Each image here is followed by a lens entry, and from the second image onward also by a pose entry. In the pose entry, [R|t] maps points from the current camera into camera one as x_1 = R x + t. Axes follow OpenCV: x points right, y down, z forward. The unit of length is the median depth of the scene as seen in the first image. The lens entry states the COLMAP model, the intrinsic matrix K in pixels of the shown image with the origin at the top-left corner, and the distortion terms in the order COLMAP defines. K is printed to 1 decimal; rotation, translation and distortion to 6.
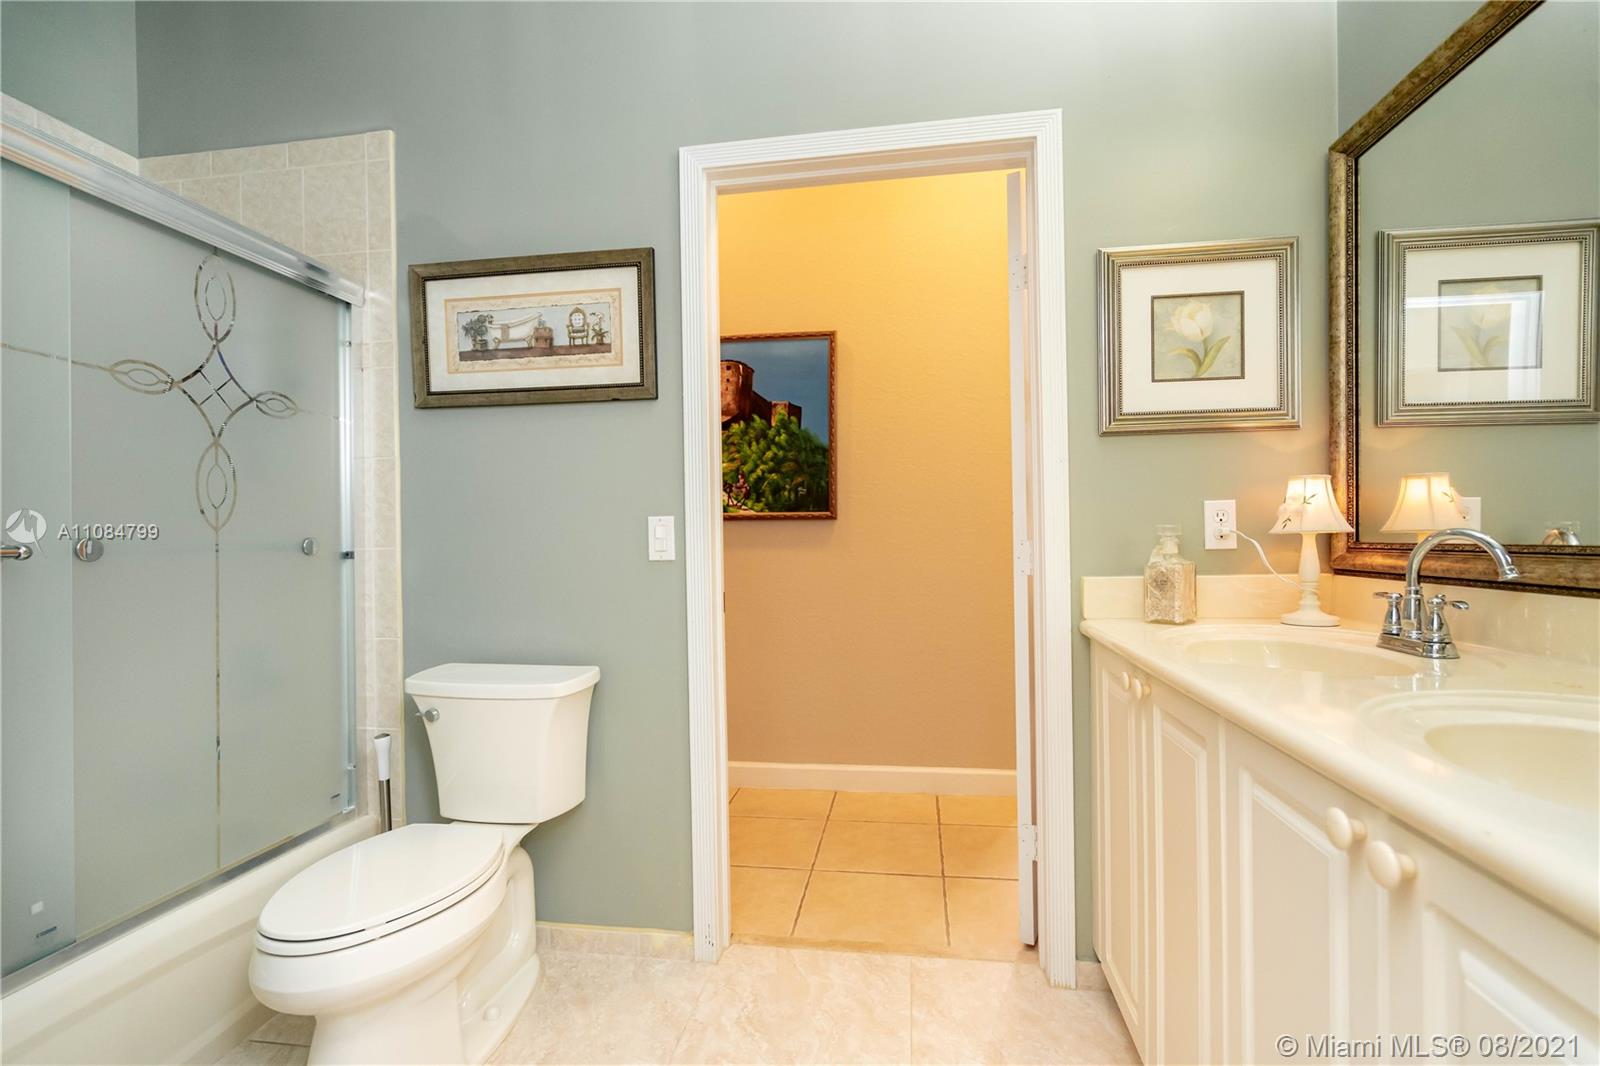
lens RADIAL K [[731.3, 0, 806.4], [0, 731.3, 540.5], [0, 0, 1]] dist [-0.000833, -0.000007]
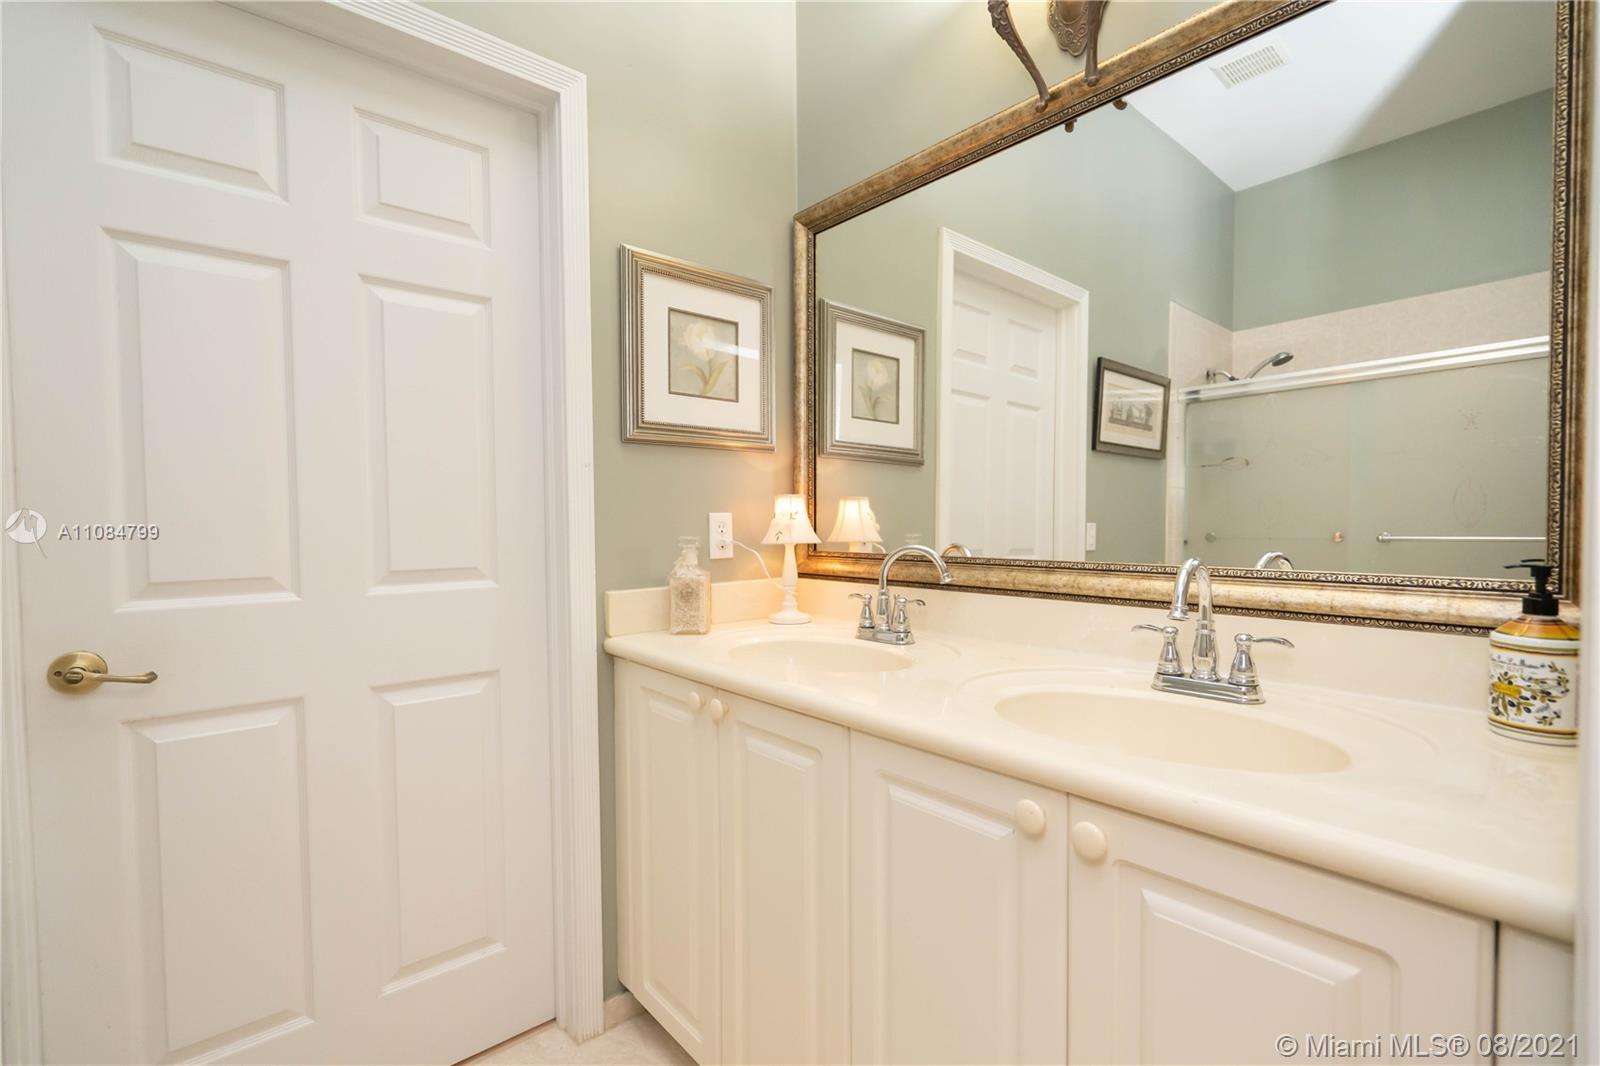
lens RADIAL K [[731.3, 0, 806.4], [0, 731.3, 540.5], [0, 0, 1]] dist [-0.000833, -0.000007]
pose [[0.646400, -0.009830, 0.762935, -0.181686], [-0.001176, 0.999903, 0.013879, -0.030943], [-0.762997, -0.009869, 0.646326, 0.217131]]
